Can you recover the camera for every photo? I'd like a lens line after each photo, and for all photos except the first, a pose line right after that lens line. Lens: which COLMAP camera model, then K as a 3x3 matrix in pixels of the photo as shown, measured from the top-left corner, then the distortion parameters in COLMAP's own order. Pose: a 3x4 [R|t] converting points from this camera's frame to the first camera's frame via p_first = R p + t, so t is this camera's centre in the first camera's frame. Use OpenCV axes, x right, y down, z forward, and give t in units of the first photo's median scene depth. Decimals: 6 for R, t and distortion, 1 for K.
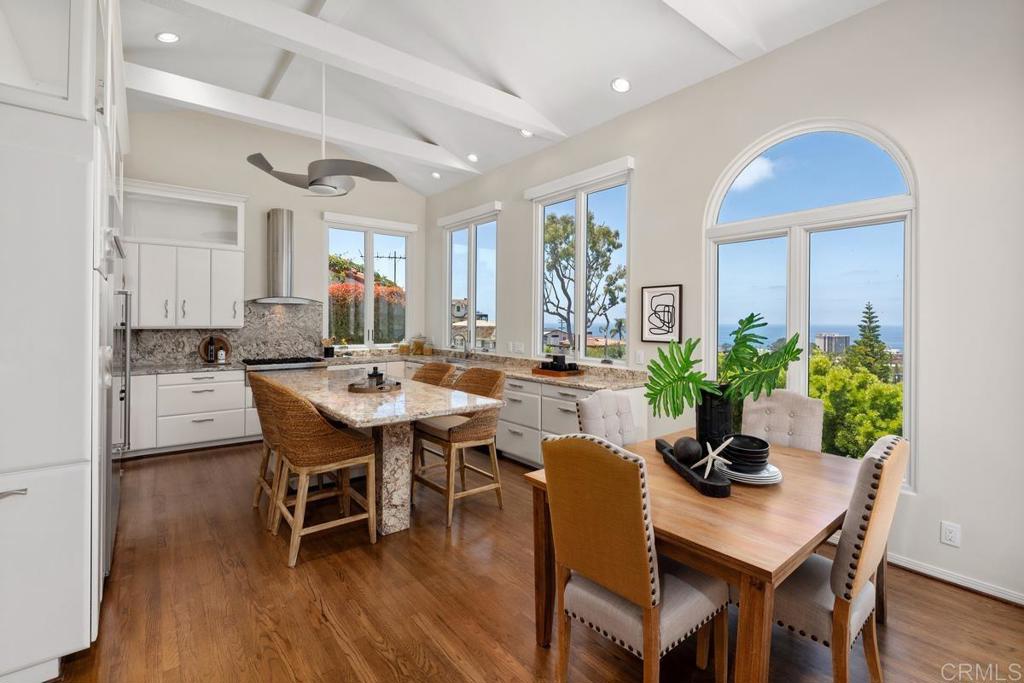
lens RADIAL K [[462.0, 0, 517.0], [0, 462.0, 321.3], [0, 0, 1]] dist [-0.000811, 0.000048]
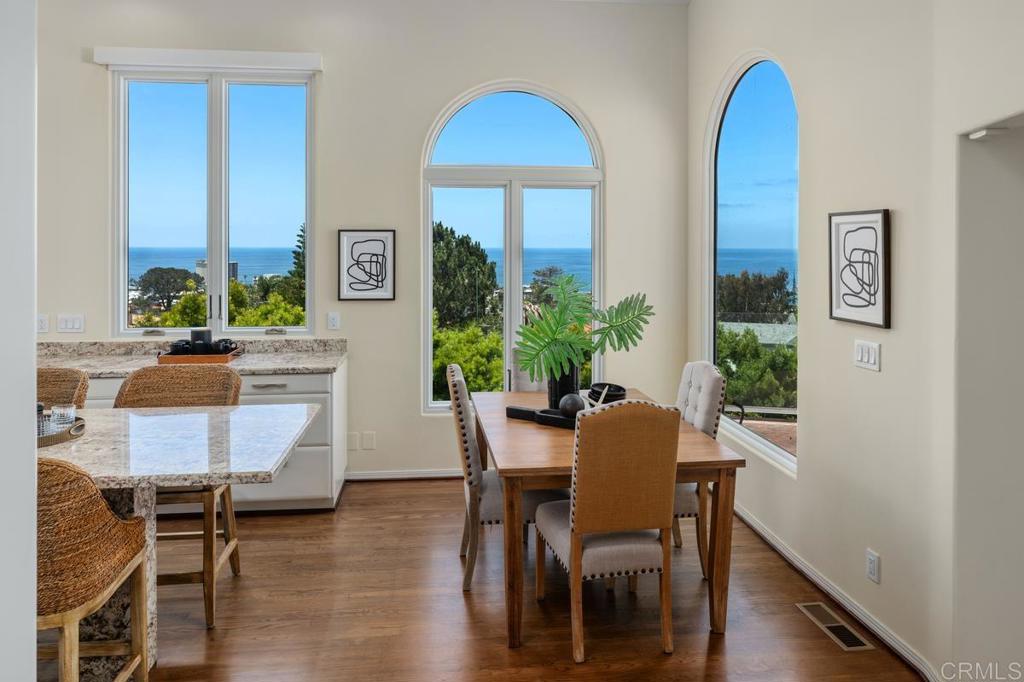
lens RADIAL K [[705.3, 0, 510.2], [0, 705.3, 245.4], [0, 0, 1]] dist [0.001052, -0.000185]
pose [[0.535972, -0.006323, 0.844212, -0.442071], [0.001803, 0.999978, 0.006345, -0.042705], [-0.844234, -0.001879, 0.535971, 0.099187]]
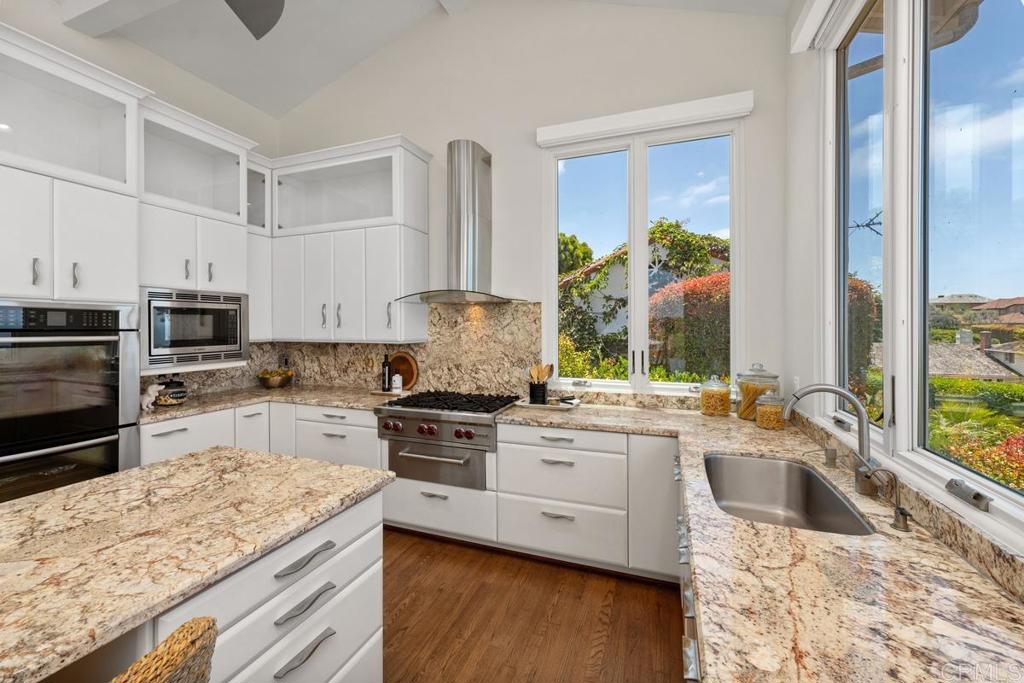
lens RADIAL K [[416.7, 0, 510.6], [0, 416.7, 324.9], [0, 0, 1]] dist [0.000048, 0.000011]
pose [[0.502027, -0.008790, -0.864807, -0.015947], [0.001277, 0.999955, -0.009422, -0.005535], [0.864851, 0.003625, 0.502016, 0.858477]]
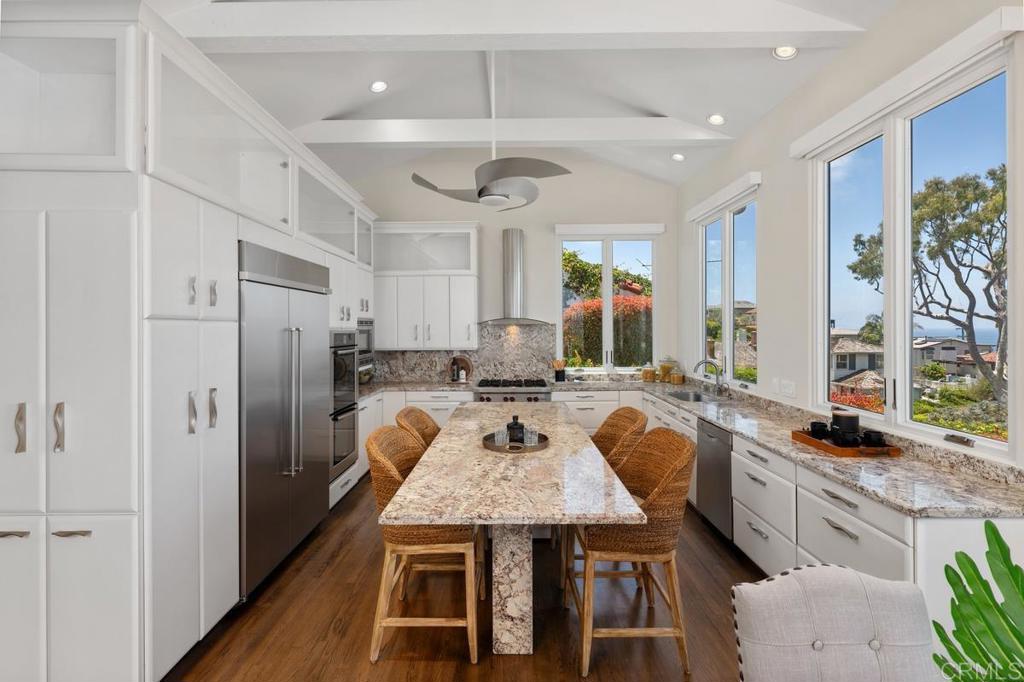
lens RADIAL K [[459.6, 0, 508.7], [0, 459.6, 327.0], [0, 0, 1]] dist [0.002072, 0.000374]
pose [[0.774287, -0.009987, -0.632755, 0.113346], [0.007780, 0.999950, -0.006262, -0.029544], [0.632786, -0.000074, 0.774326, 0.258085]]
